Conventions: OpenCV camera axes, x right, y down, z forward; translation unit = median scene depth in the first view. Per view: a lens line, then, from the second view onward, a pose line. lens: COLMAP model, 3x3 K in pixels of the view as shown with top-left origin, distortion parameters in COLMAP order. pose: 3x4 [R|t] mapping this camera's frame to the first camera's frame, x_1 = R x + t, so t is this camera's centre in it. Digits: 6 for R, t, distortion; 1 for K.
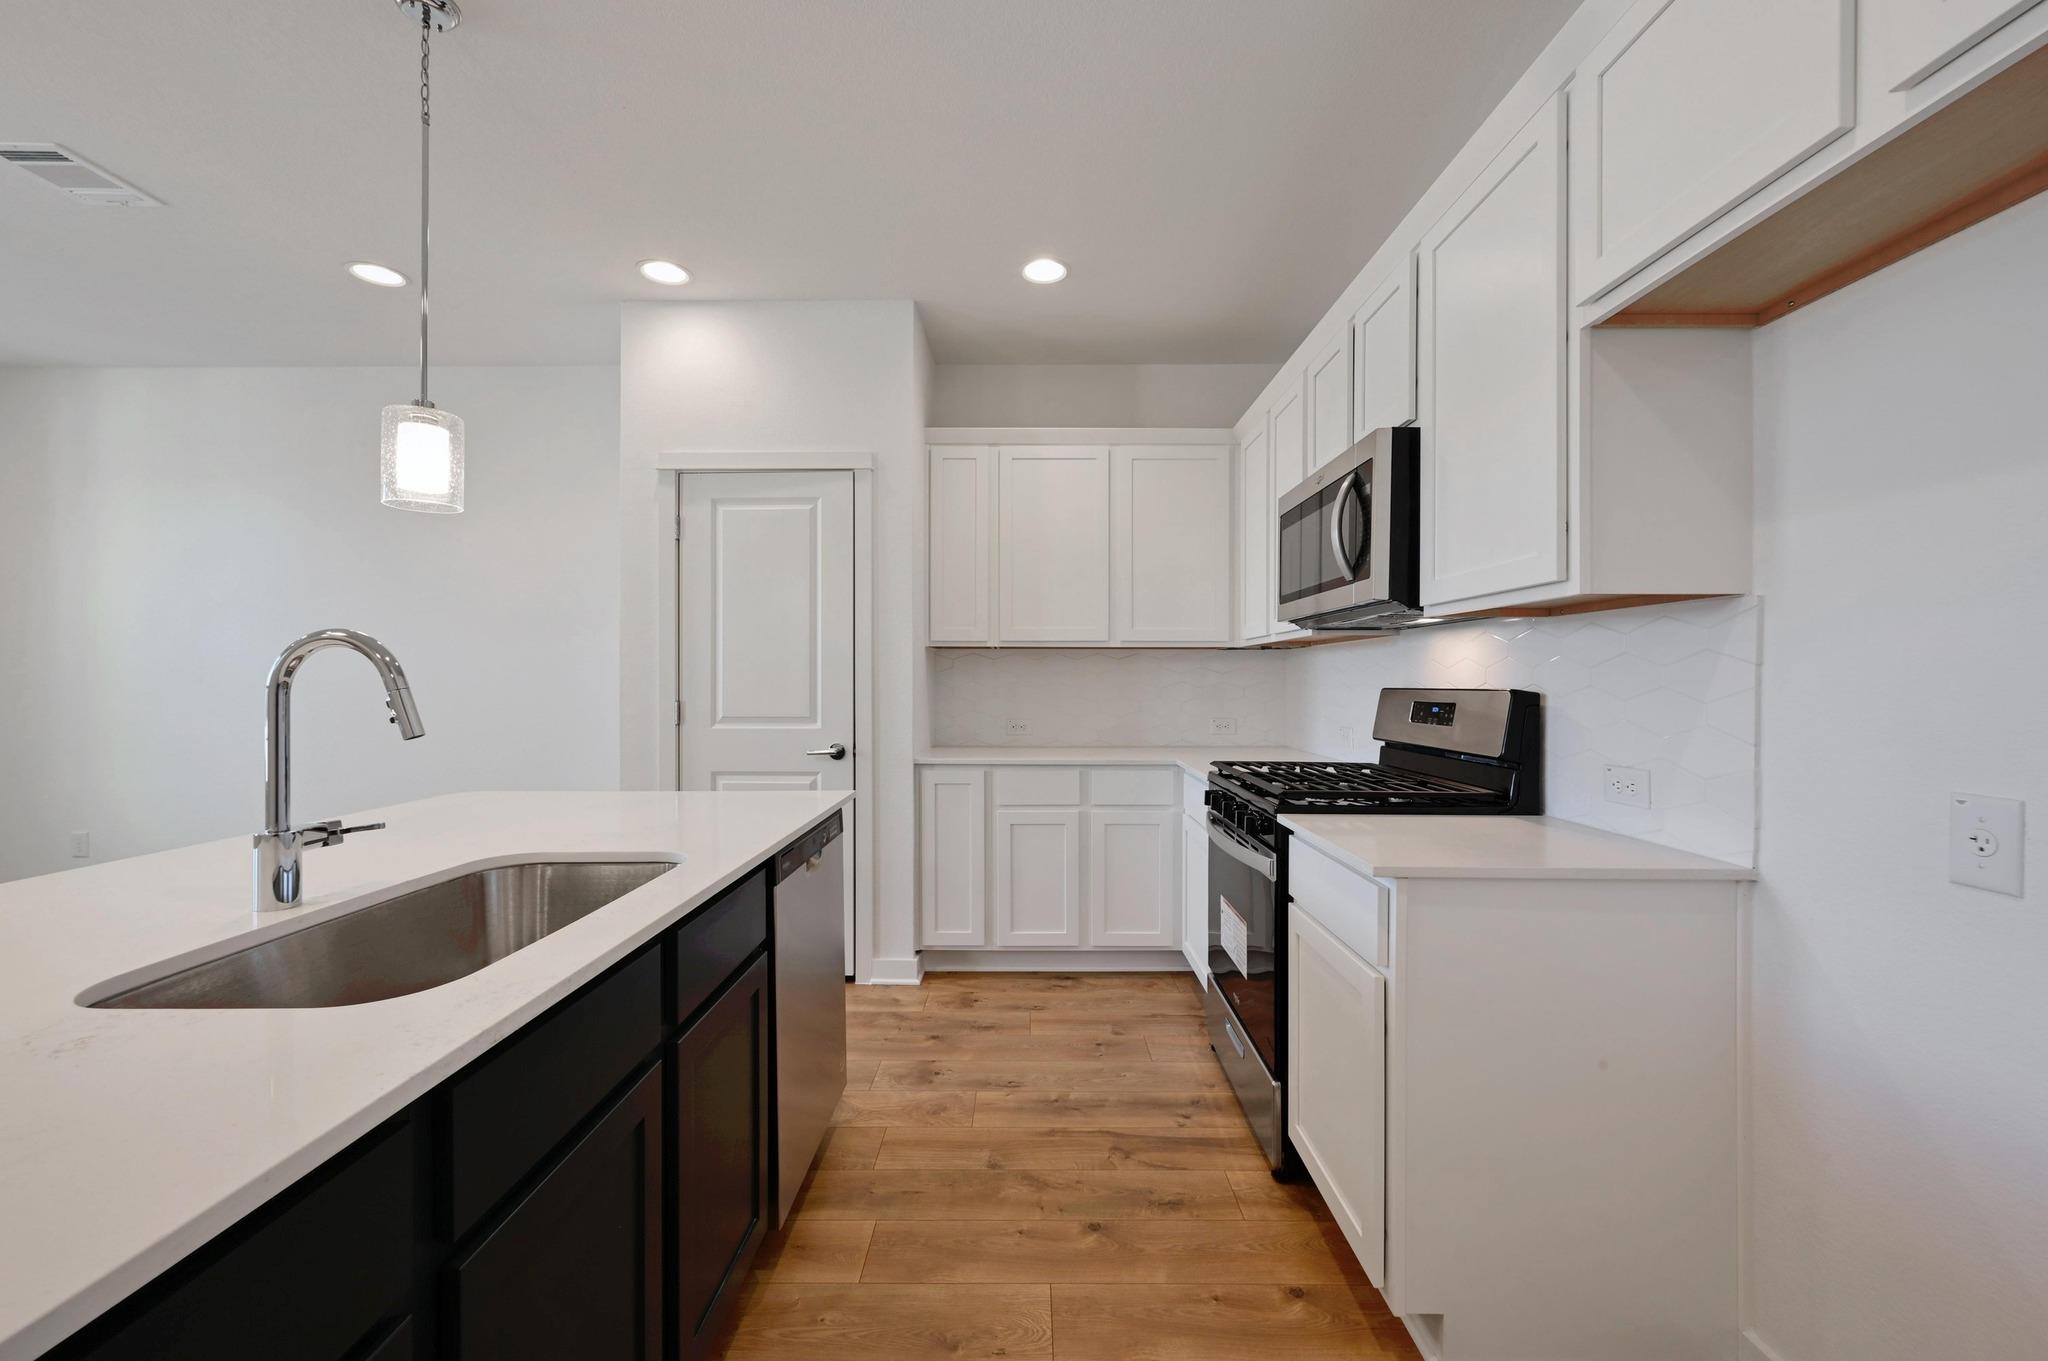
lens RADIAL K [[808.2, 0, 1037.7], [0, 808.2, 673.3], [0, 0, 1]] dist [0.002517, 0.000325]
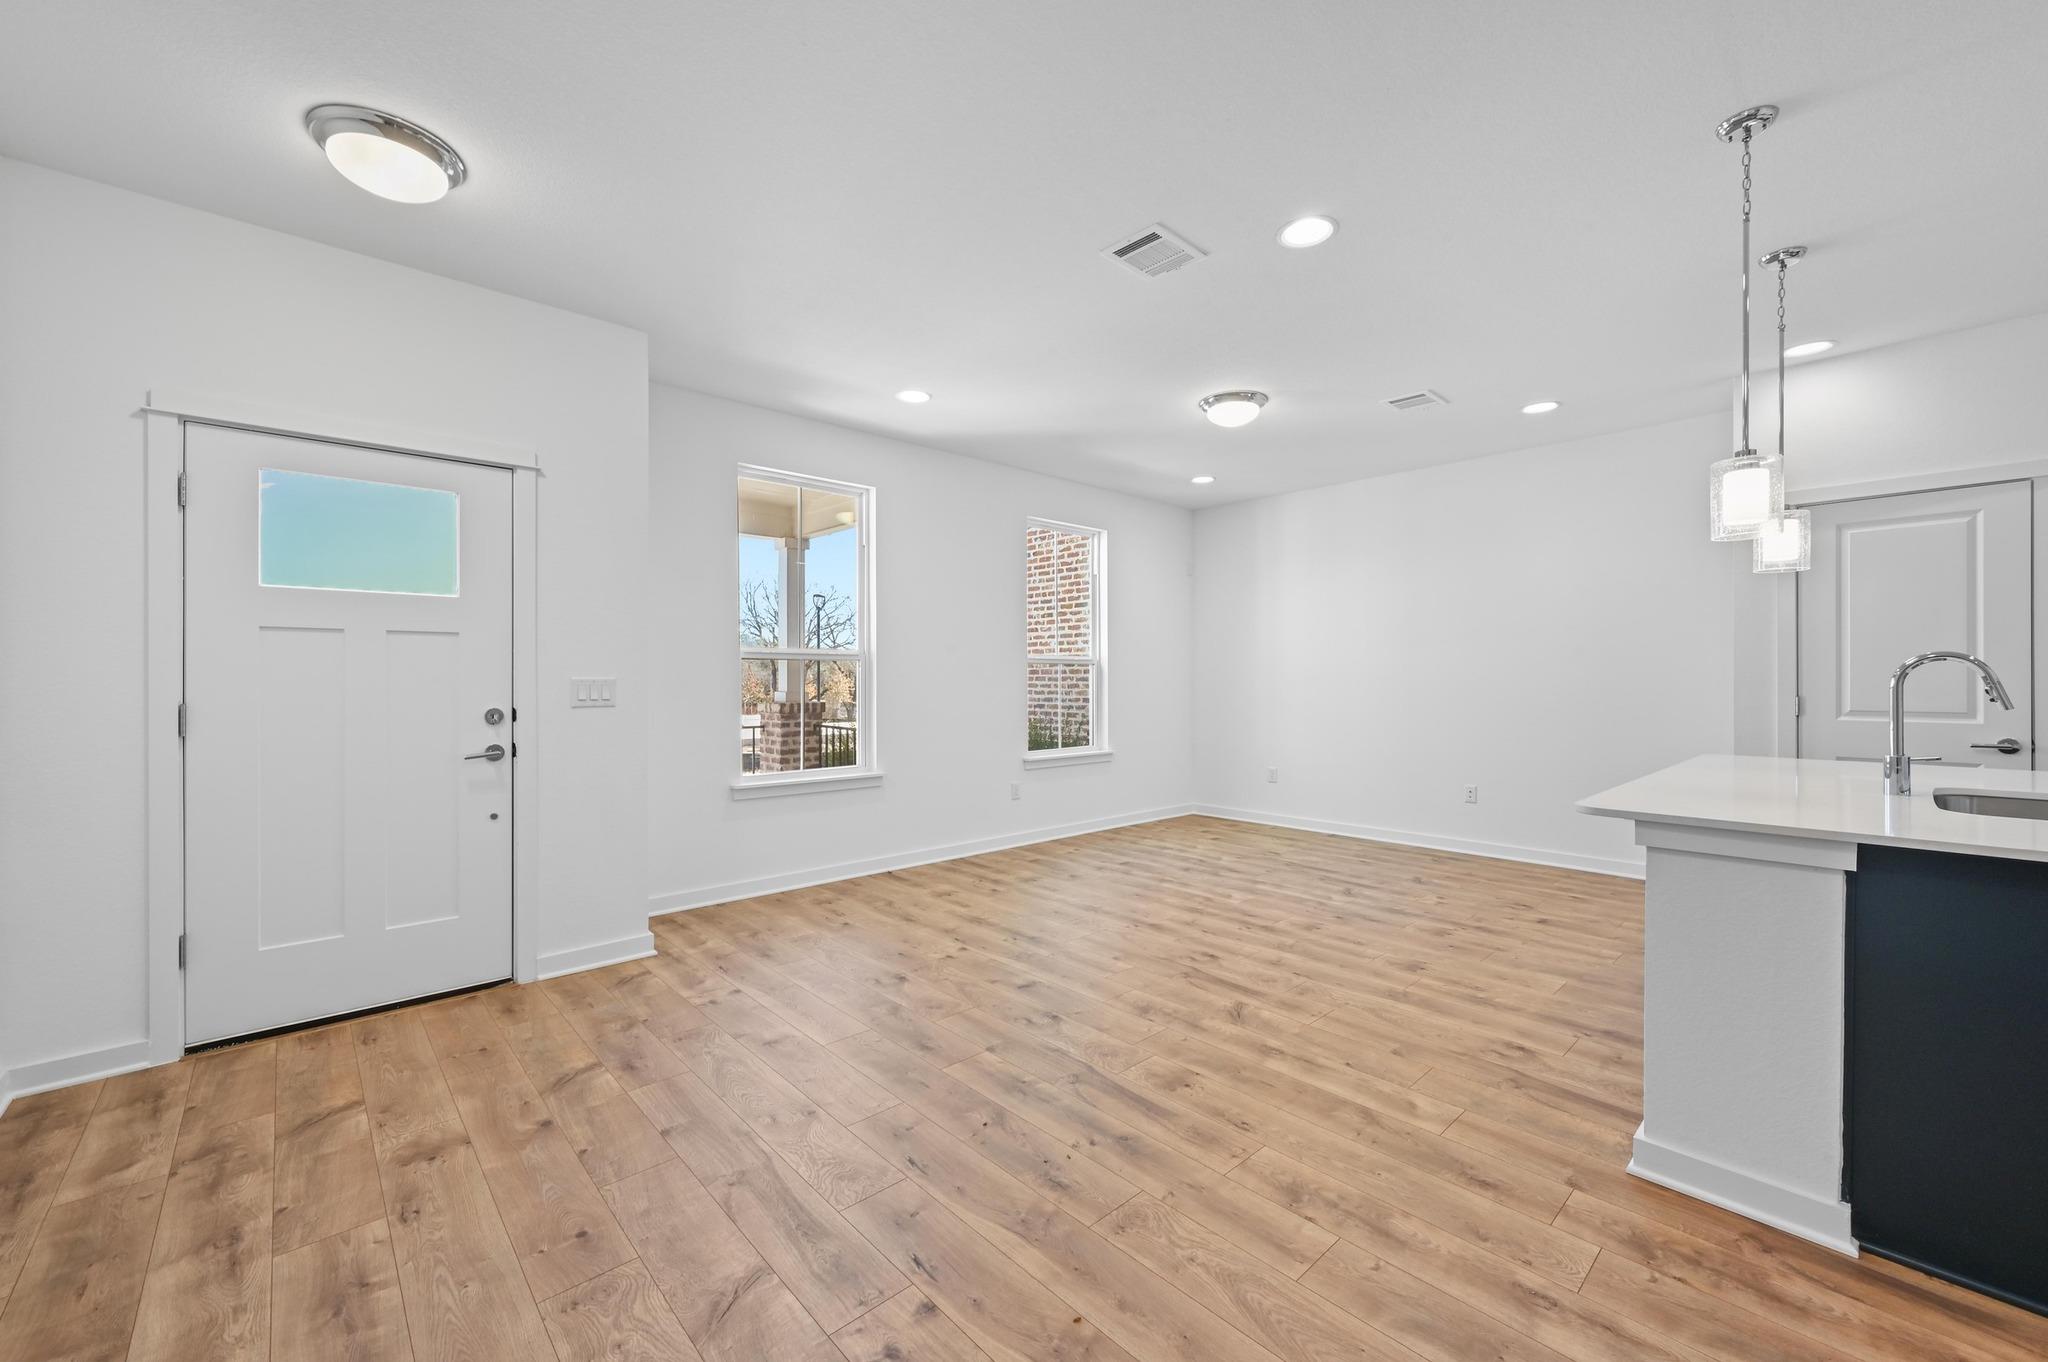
lens RADIAL K [[808.2, 0, 1036.4], [0, 808.2, 679.0], [0, 0, 1]] dist [0.002517, 0.000325]
pose [[0.690647, 0.001286, -0.723191, -0.360390], [0.007993, 0.999924, 0.009411, -0.011933], [0.723148, -0.012281, 0.690584, -0.670551]]
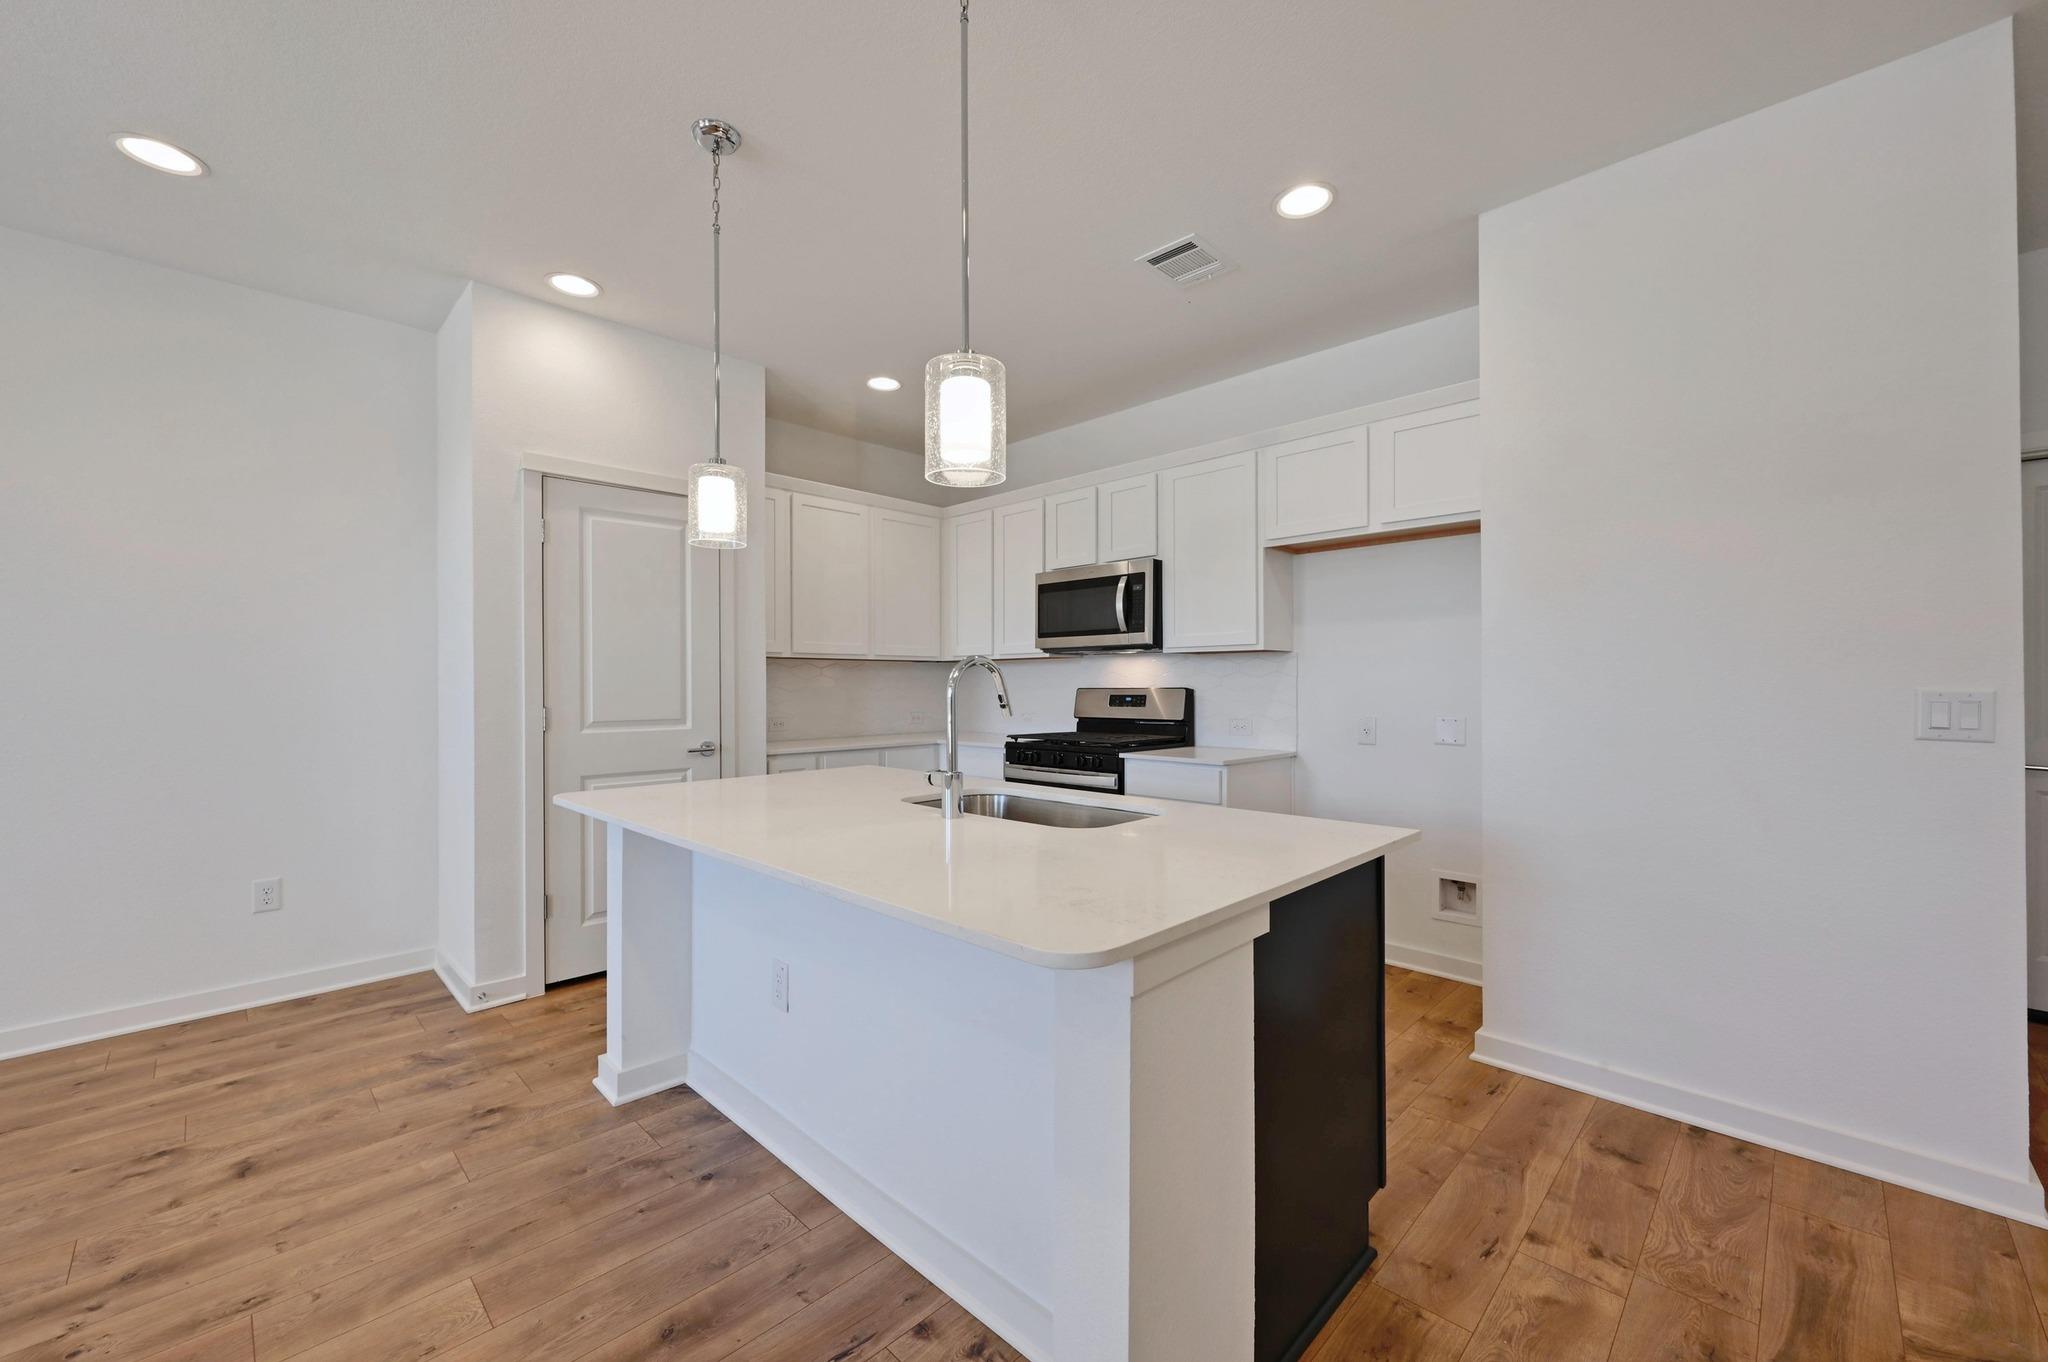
lens RADIAL K [[808.2, 0, 996.2], [0, 808.2, 684.7], [0, 0, 1]] dist [0.002517, 0.000325]
pose [[0.702288, -0.006427, 0.711864, -0.773010], [-0.003072, 0.999923, 0.012058, -0.007364], [-0.711887, -0.010655, 0.702214, -0.086943]]
